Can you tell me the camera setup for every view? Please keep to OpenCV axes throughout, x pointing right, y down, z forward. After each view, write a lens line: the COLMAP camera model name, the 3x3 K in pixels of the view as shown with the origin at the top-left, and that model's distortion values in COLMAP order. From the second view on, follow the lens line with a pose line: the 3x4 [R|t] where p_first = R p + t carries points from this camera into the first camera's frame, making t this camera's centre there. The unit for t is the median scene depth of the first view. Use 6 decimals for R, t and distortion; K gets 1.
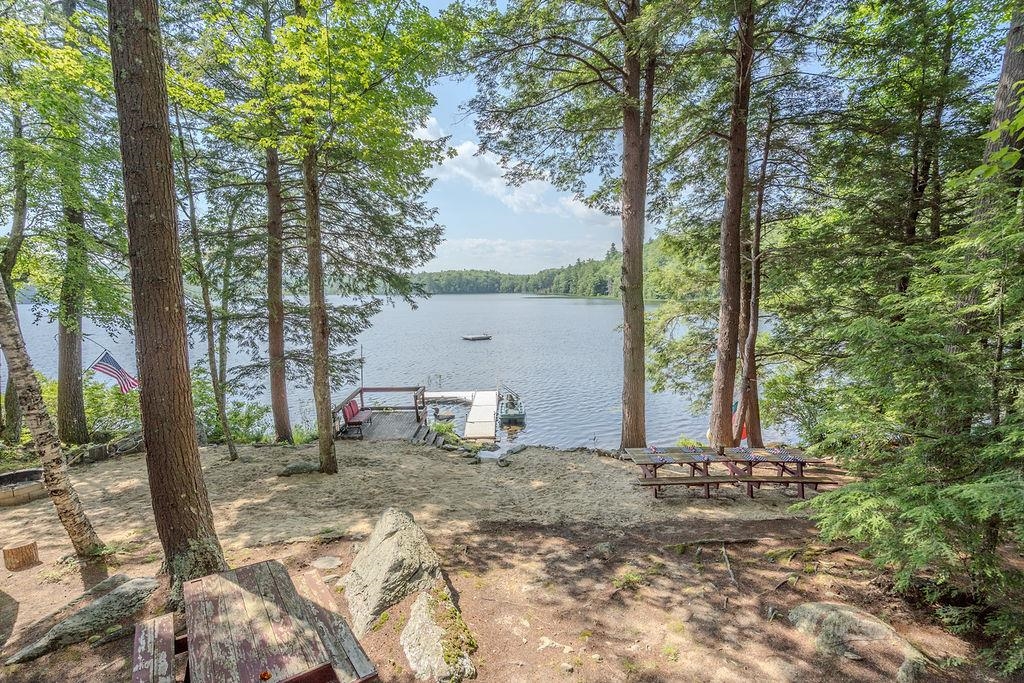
lens RADIAL K [[460.7, 0, 509.6], [0, 460.7, 343.6], [0, 0, 1]] dist [-0.009020, 0.003343]
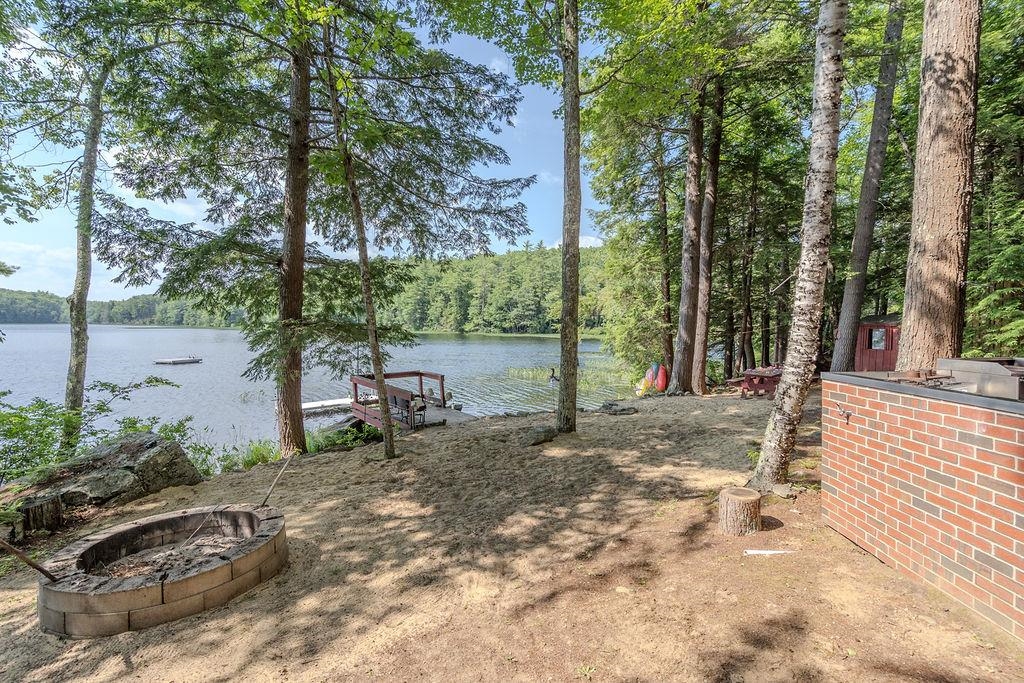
lens RADIAL K [[460.7, 0, 509.6], [0, 460.7, 343.6], [0, 0, 1]] dist [-0.009020, 0.003343]
pose [[0.718779, -0.012385, 0.695129, -0.695206], [0.065013, 0.996658, -0.049467, 0.105810], [-0.692192, 0.080748, 0.717182, 0.315035]]
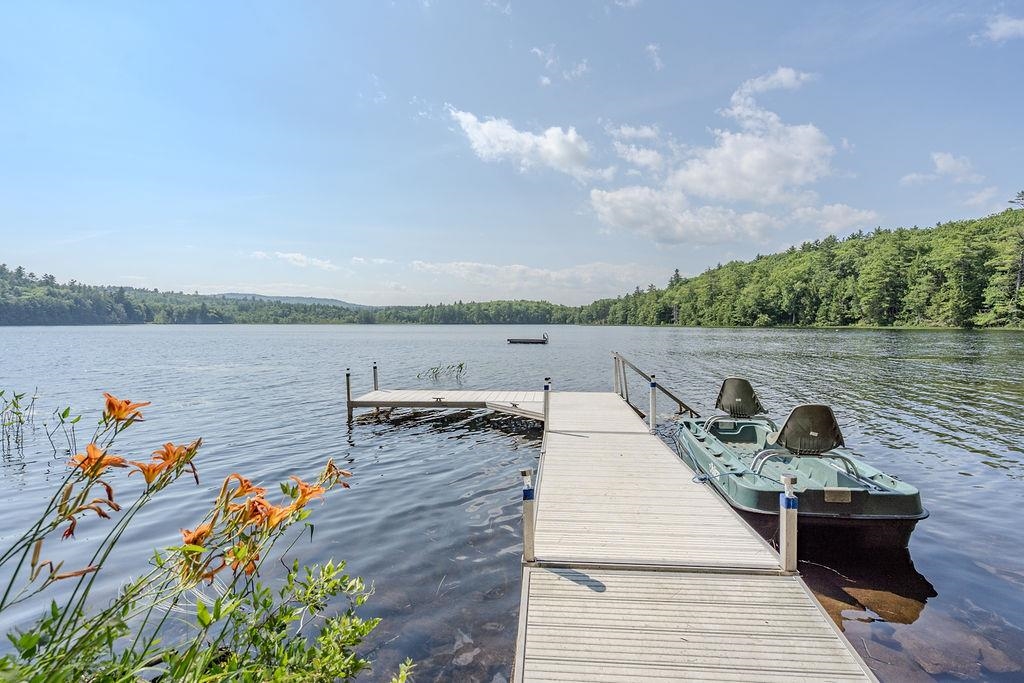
lens RADIAL K [[475.2, 0, 510.0], [0, 475.2, 341.6], [0, 0, 1]] dist [-0.010302, 0.004435]
pose [[0.994332, 0.014529, -0.105320, -0.102388], [-0.022693, 0.996793, -0.076733, 0.152823], [0.103868, 0.078688, 0.991474, 1.061858]]
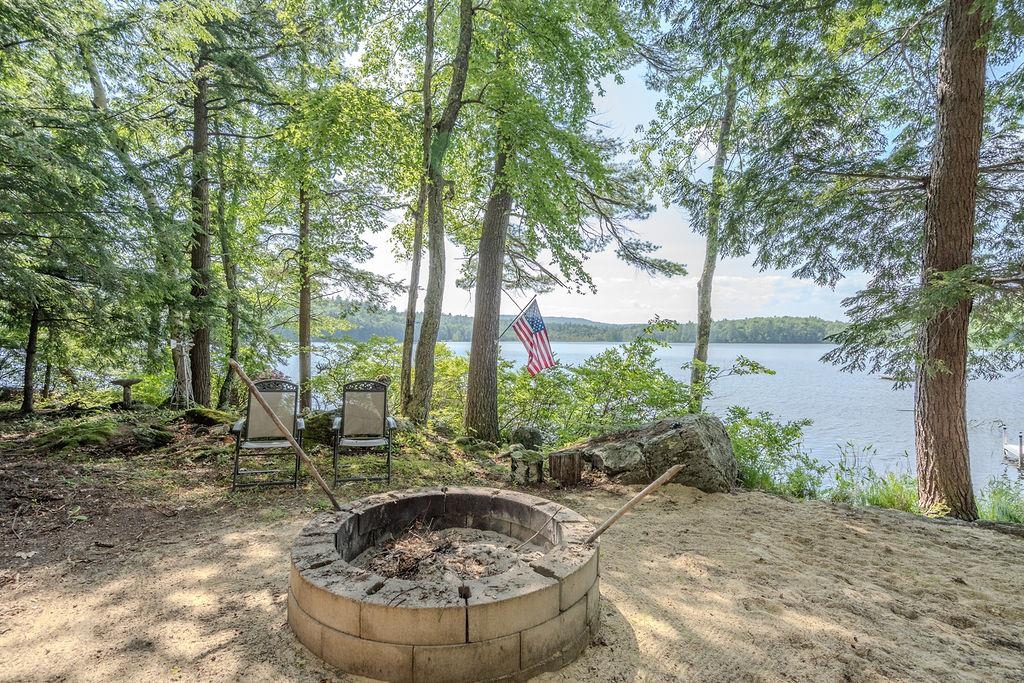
lens RADIAL K [[462.6, 0, 508.3], [0, 462.6, 327.5], [0, 0, 1]] dist [-0.011897, 0.000309]
pose [[0.818601, -0.000659, -0.574363, -0.551217], [-0.080830, 0.989915, -0.116338, 0.131838], [0.568647, 0.141660, 0.810292, 0.481476]]
